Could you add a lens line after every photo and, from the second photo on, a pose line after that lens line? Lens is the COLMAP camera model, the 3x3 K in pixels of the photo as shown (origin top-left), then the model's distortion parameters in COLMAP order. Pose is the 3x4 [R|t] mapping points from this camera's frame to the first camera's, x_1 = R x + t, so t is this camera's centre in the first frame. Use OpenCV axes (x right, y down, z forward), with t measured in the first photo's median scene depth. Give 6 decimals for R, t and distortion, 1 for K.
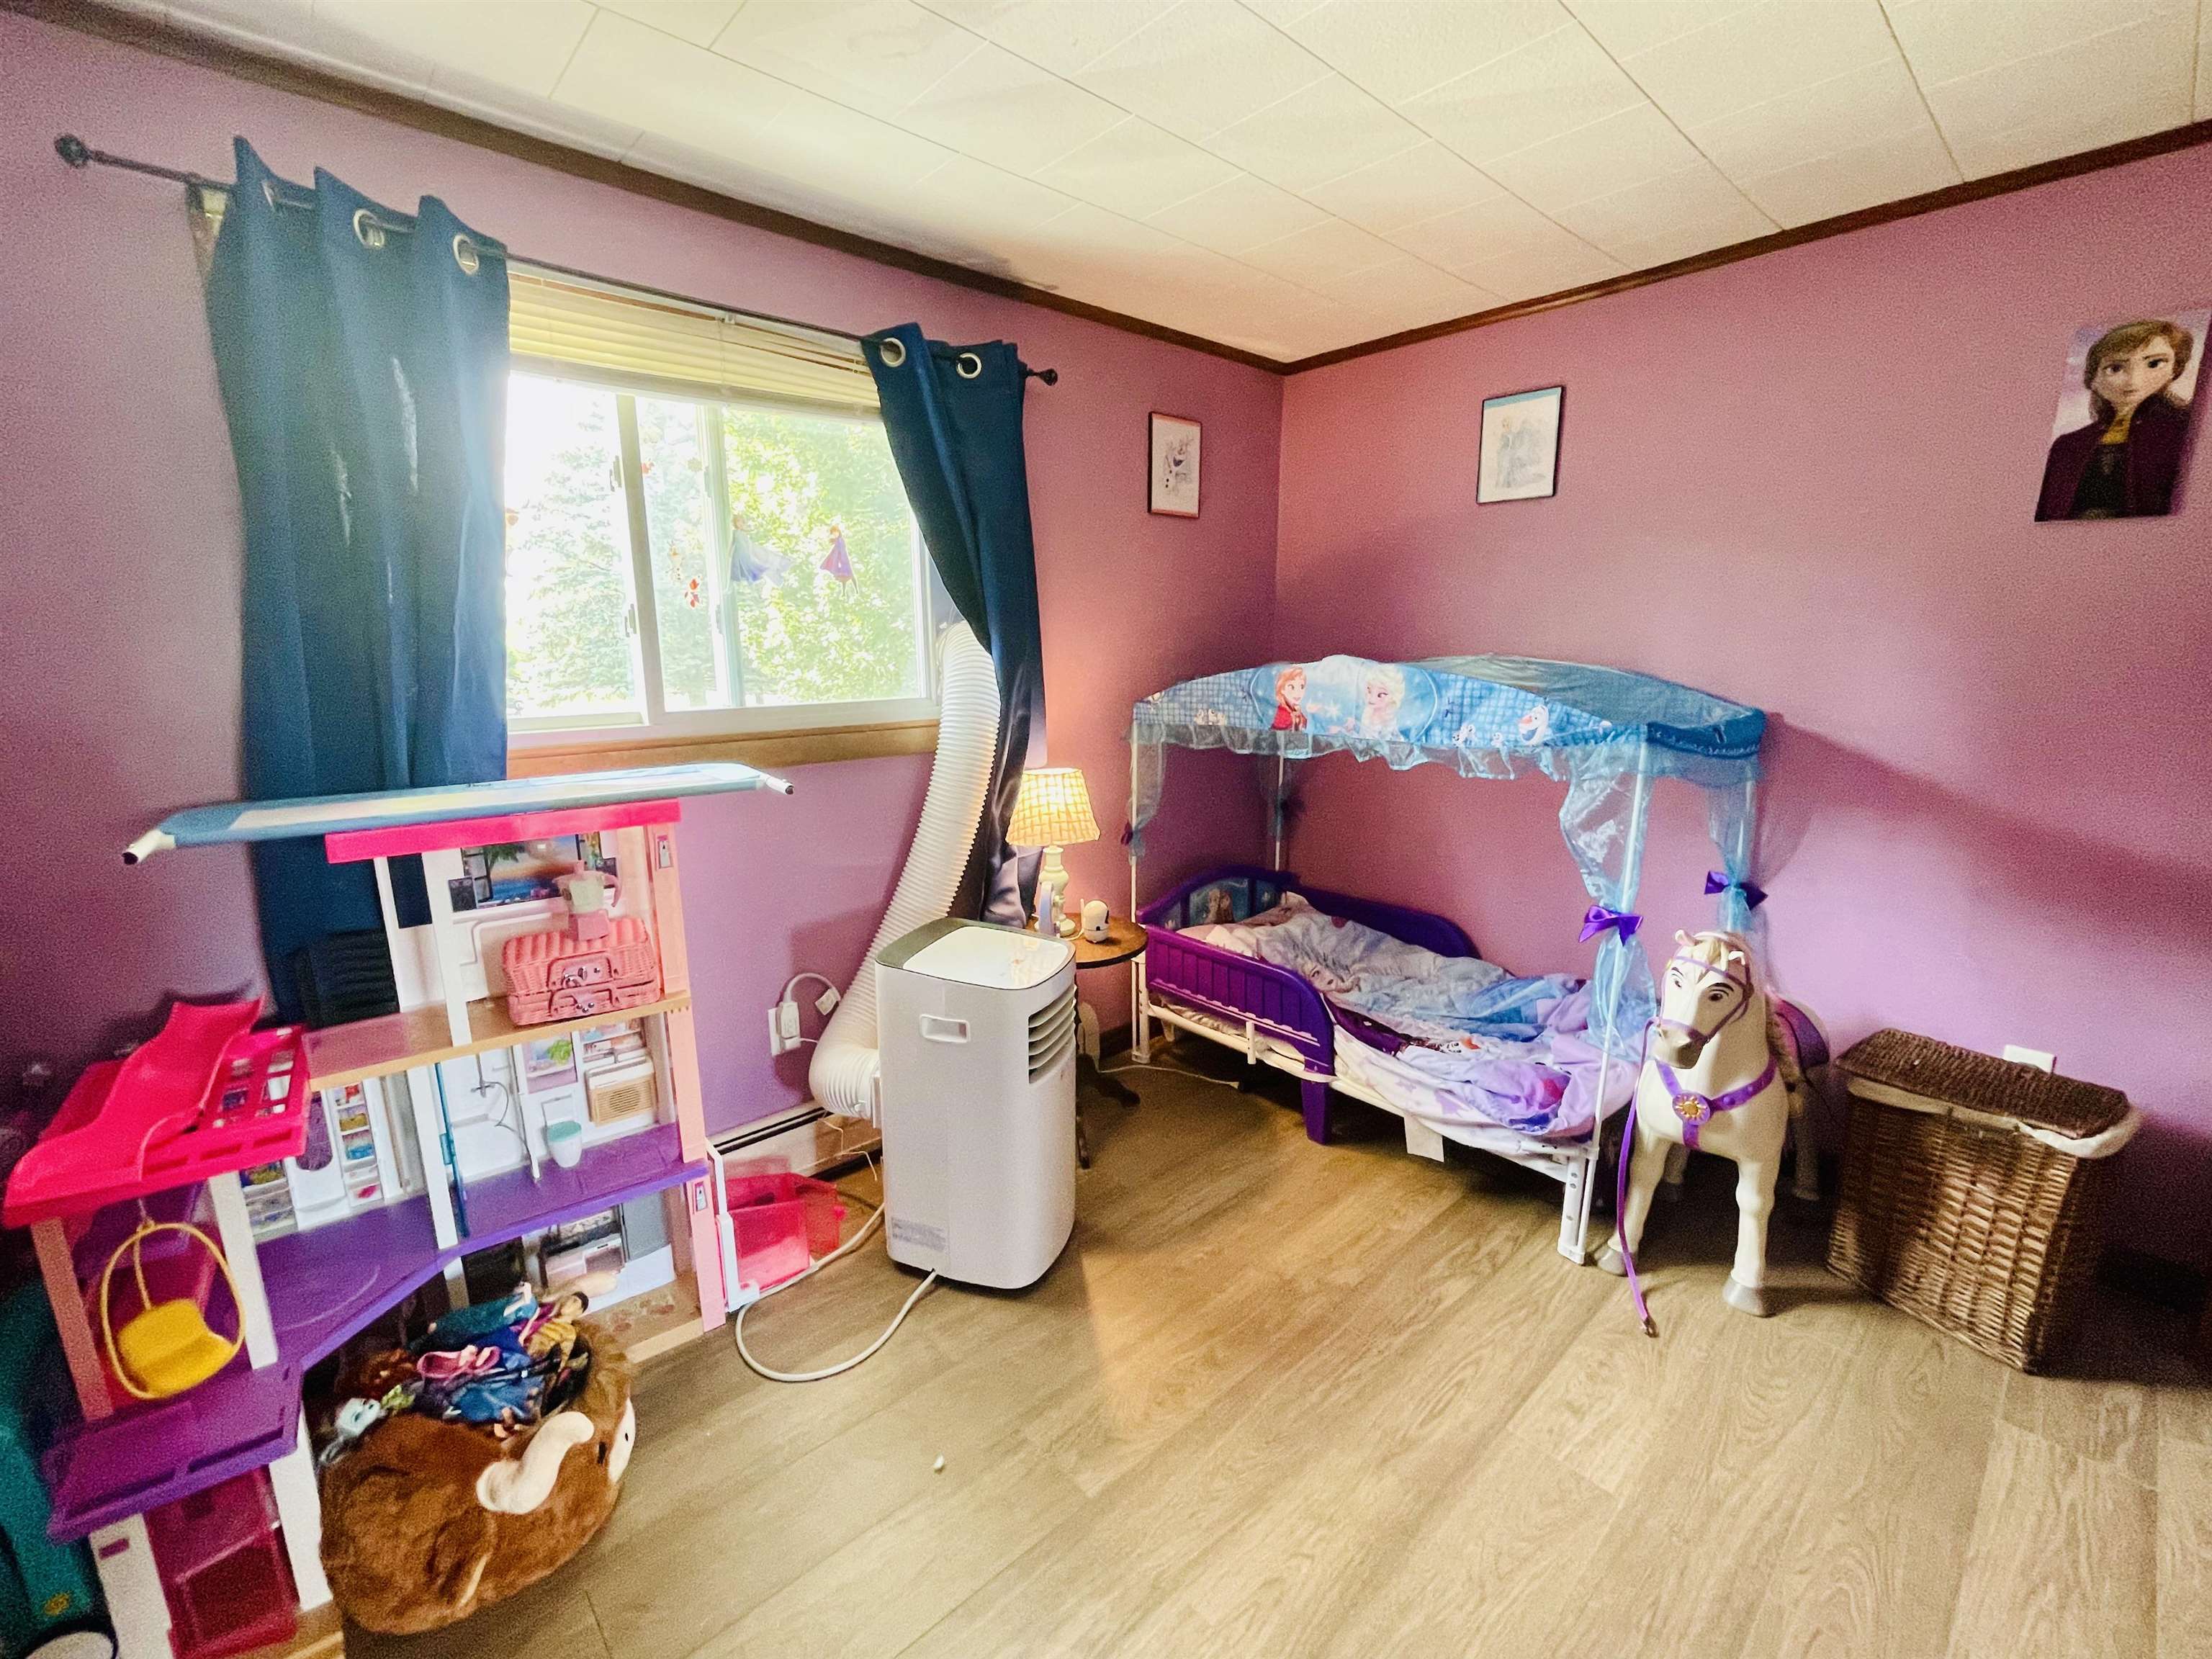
lens RADIAL K [[934.4, 0, 1097.3], [0, 934.4, 833.4], [0, 0, 1]] dist [0.000368, 0.000400]
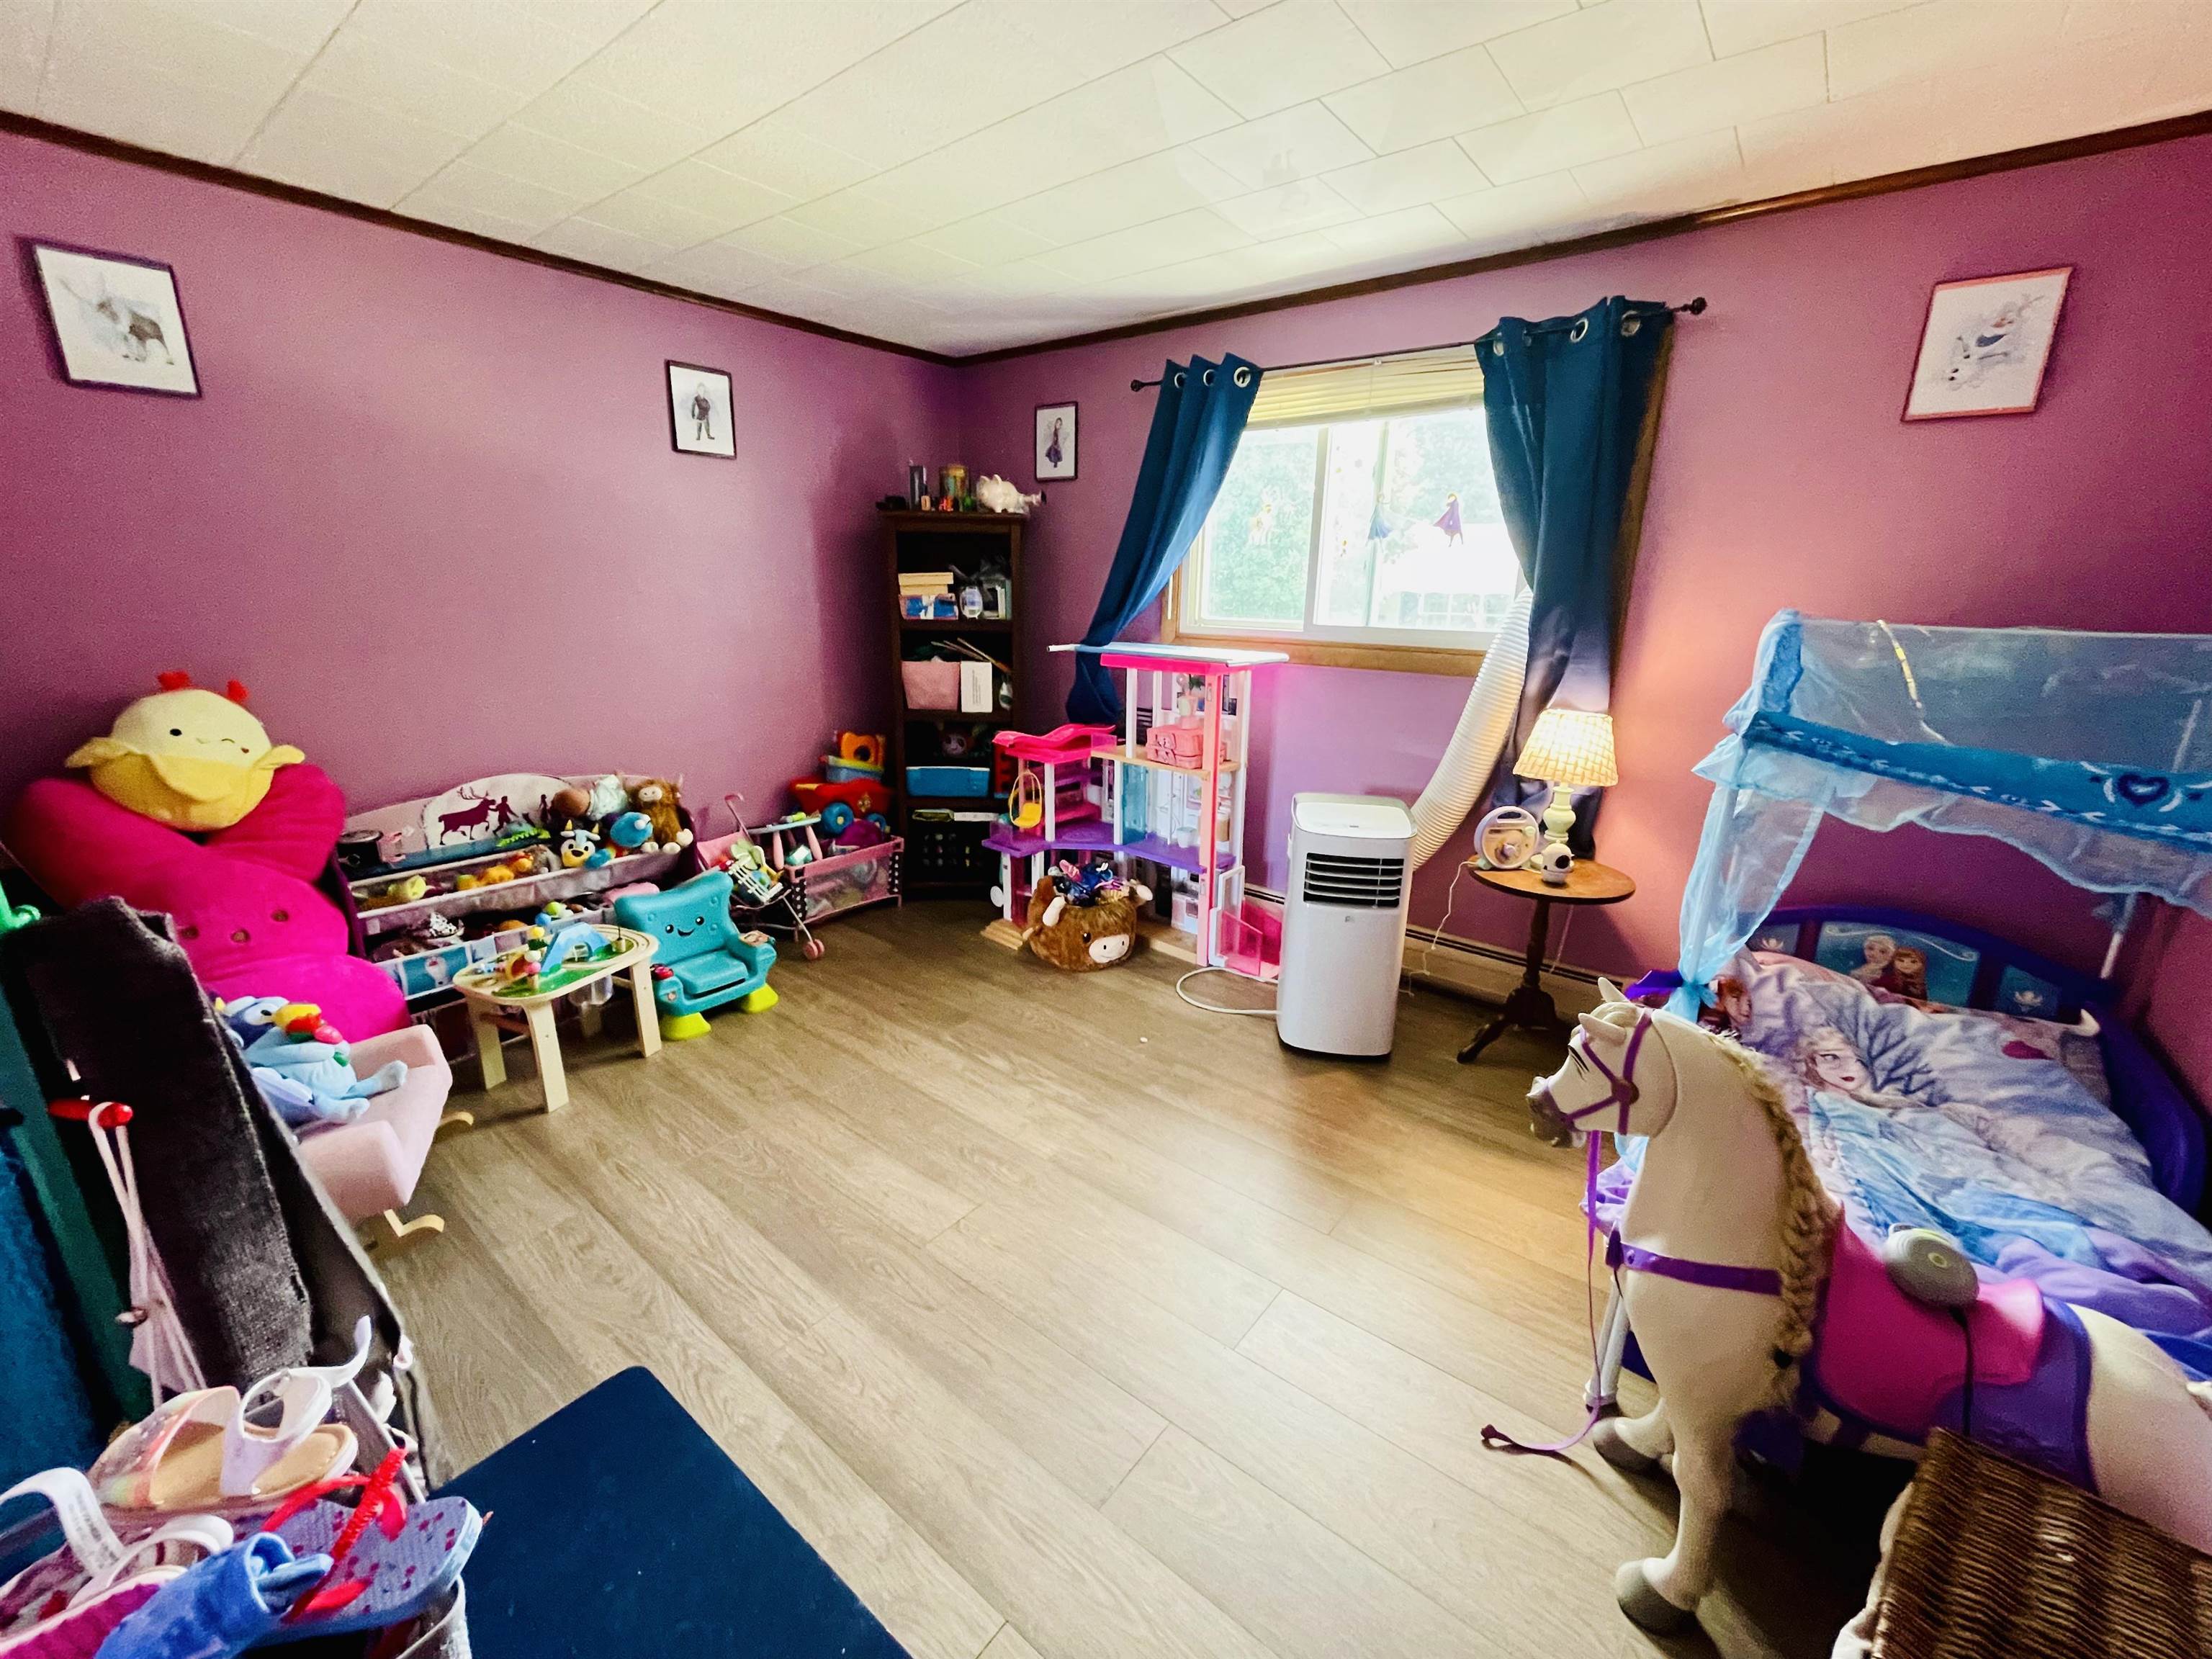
lens RADIAL K [[893.1, 0, 1098.5], [0, 893.1, 833.2], [0, 0, 1]] dist [-0.001222, 0.000222]
pose [[0.157113, 0.278462, -0.947509, 0.958448], [-0.220596, 0.945079, 0.241170, -0.071223], [0.962628, 0.171126, 0.209912, 0.346379]]
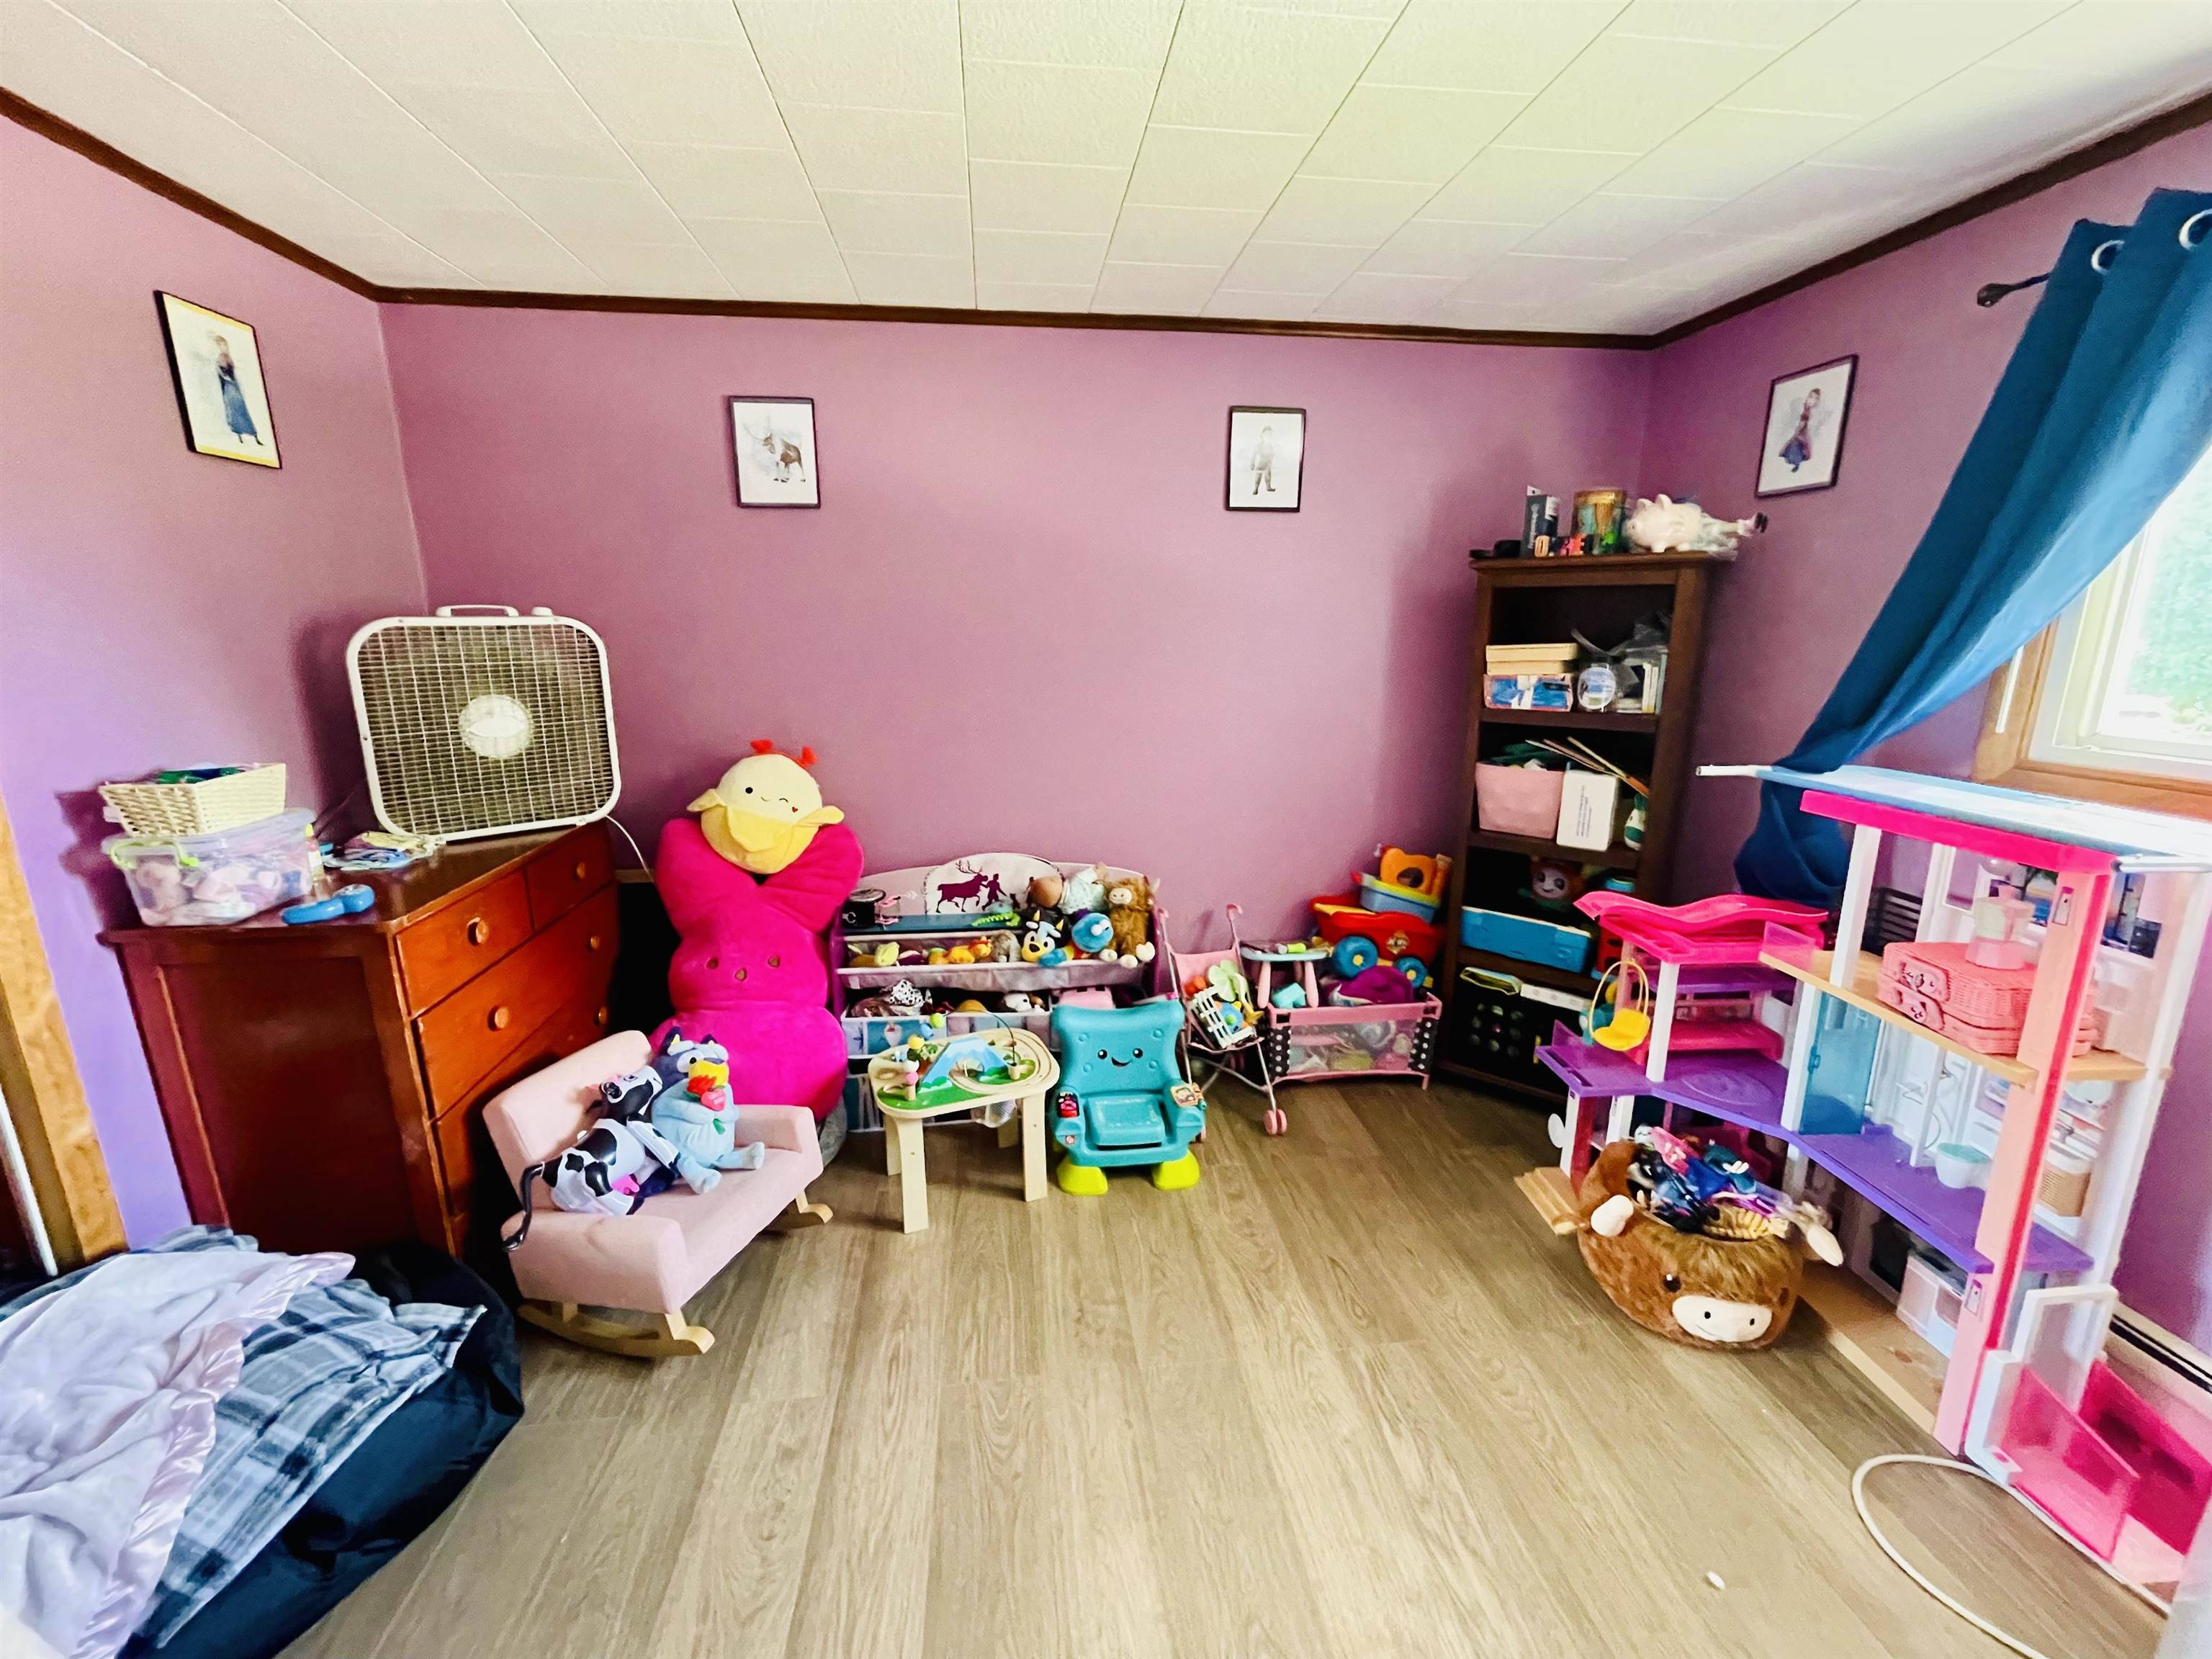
lens RADIAL K [[893.1, 0, 1098.5], [0, 893.1, 833.2], [0, 0, 1]] dist [-0.001222, 0.000222]
pose [[-0.580124, 0.187156, -0.792735, 0.512689], [-0.164983, 0.926072, 0.339370, -0.130083], [0.797645, 0.327664, -0.506359, 0.518745]]
